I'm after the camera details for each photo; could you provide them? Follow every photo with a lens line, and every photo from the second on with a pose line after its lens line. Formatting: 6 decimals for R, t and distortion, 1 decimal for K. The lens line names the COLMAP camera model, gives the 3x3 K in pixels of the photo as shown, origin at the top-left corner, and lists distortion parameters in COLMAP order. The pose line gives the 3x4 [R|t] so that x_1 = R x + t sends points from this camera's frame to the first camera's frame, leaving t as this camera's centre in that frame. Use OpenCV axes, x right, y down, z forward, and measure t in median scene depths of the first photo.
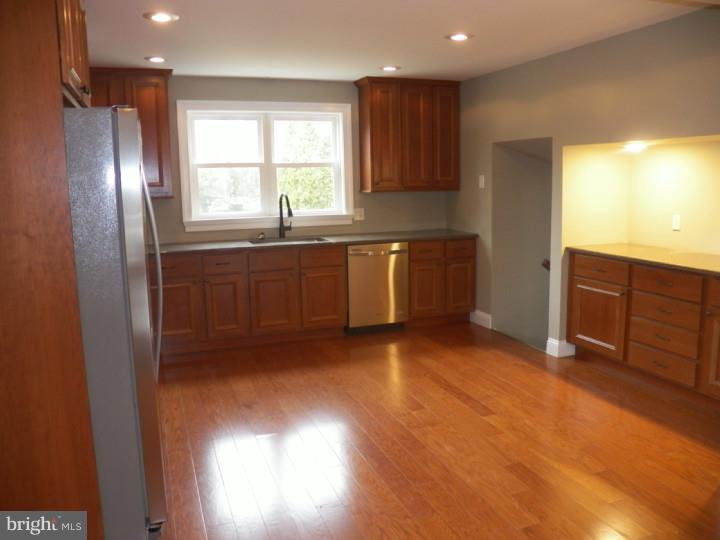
lens RADIAL K [[584.4, 0, 360.0], [0, 584.4, 270.0], [0, 0, 1]] dist [-0.129769, 0.084981]
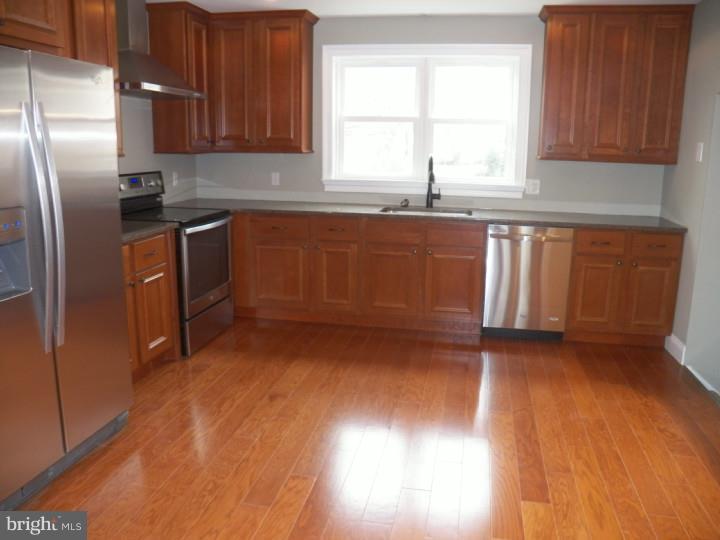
lens RADIAL K [[584.4, 0, 360.0], [0, 584.4, 270.0], [0, 0, 1]] dist [-0.129769, 0.084981]
pose [[0.854701, 0.138423, -0.500325, 0.217093], [-0.111702, 0.990257, 0.083151, -0.024549], [0.506961, -0.015182, 0.861836, 0.224192]]
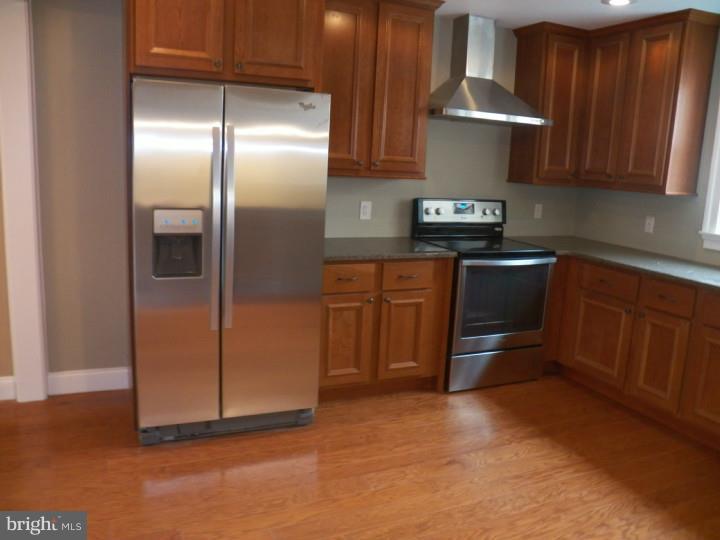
lens RADIAL K [[584.4, 0, 360.0], [0, 584.4, 270.0], [0, 0, 1]] dist [-0.129769, 0.084981]
pose [[0.069720, 0.206539, -0.975951, 0.319874], [-0.209511, 0.959544, 0.188100, -0.078574], [0.975318, 0.191358, 0.110171, 0.513724]]
